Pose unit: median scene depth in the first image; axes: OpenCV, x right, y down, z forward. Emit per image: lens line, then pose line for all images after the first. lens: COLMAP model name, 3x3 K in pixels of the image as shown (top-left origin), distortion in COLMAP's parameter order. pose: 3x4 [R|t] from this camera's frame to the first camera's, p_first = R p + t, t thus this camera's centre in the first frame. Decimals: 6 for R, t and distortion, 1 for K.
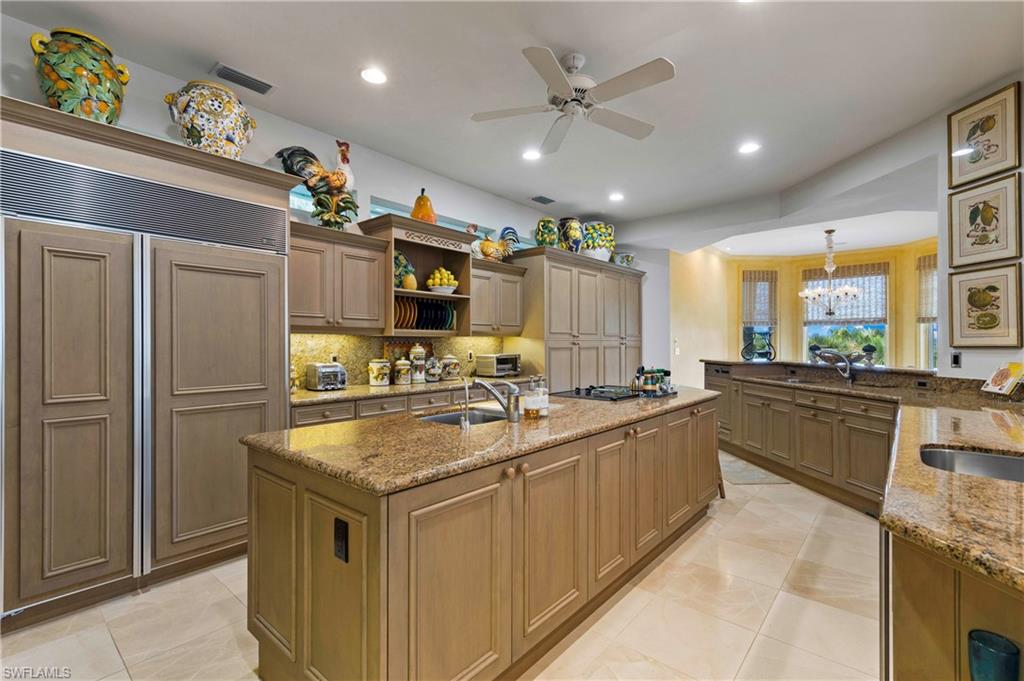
lens RADIAL K [[457.3, 0, 515.2], [0, 457.3, 344.2], [0, 0, 1]] dist [0.003454, 0.000471]
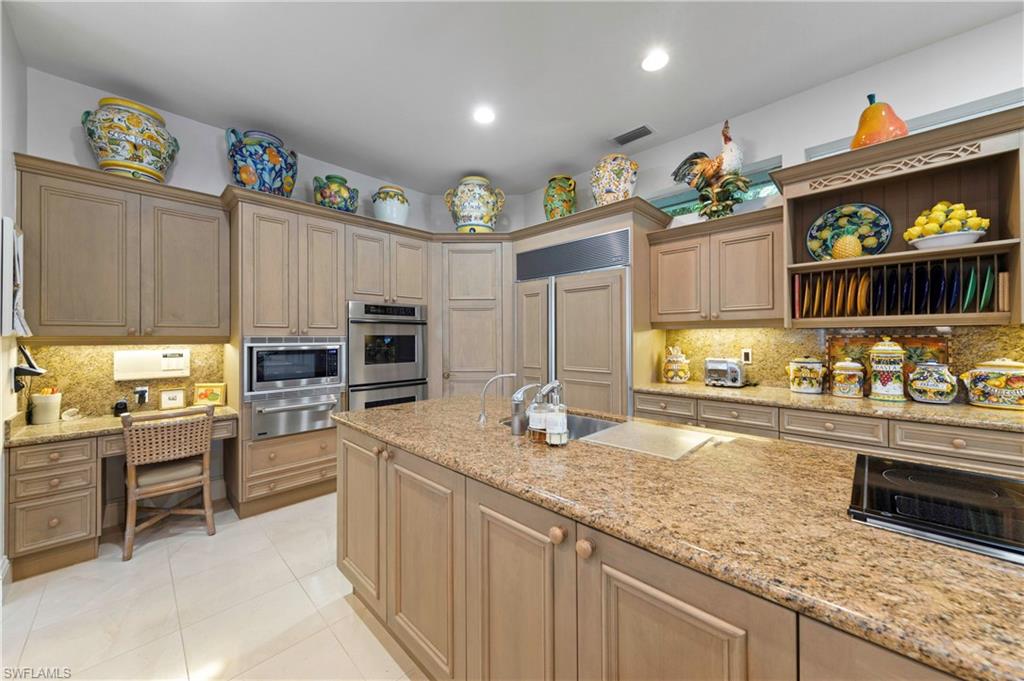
lens RADIAL K [[368.7, 0, 513.3], [0, 368.7, 335.1], [0, 0, 1]] dist [0.002119, 0.000148]
pose [[-0.068023, -0.007031, -0.997659, 0.353011], [0.003678, 0.999967, -0.007298, -0.003225], [0.997677, -0.004165, -0.067995, 0.548821]]
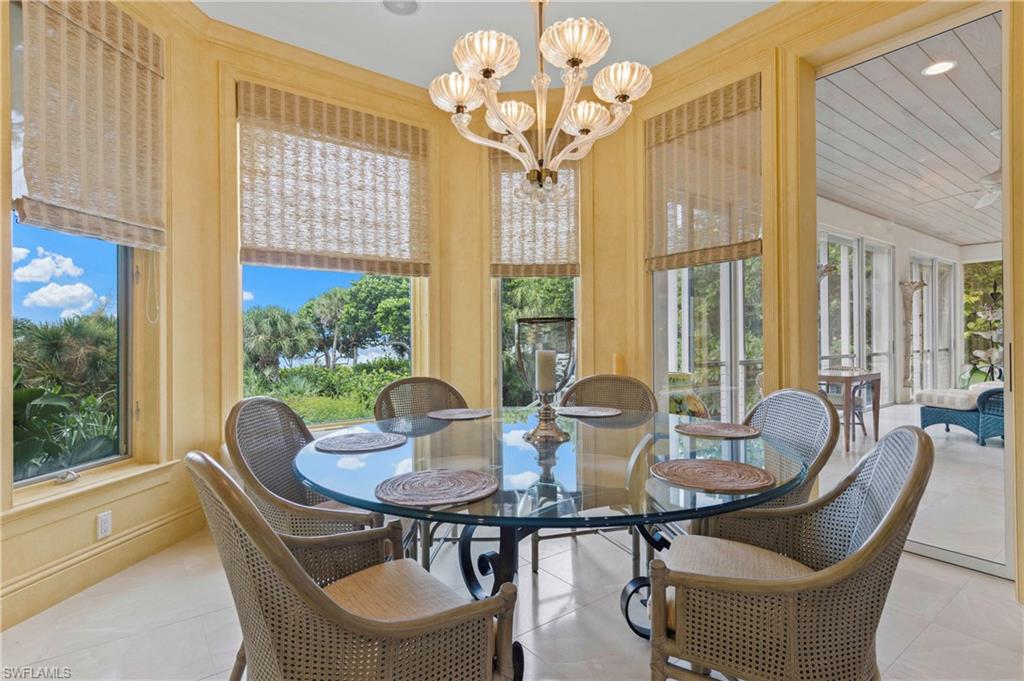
lens RADIAL K [[519.7, 0, 512.3], [0, 519.7, 333.4], [0, 0, 1]] dist [0.002520, 0.000145]
pose [[0.214639, 0.006065, 0.976675, 1.203638], [0.007833, 0.999938, -0.007930, 0.043899], [-0.976662, 0.009353, 0.214579, 2.739104]]
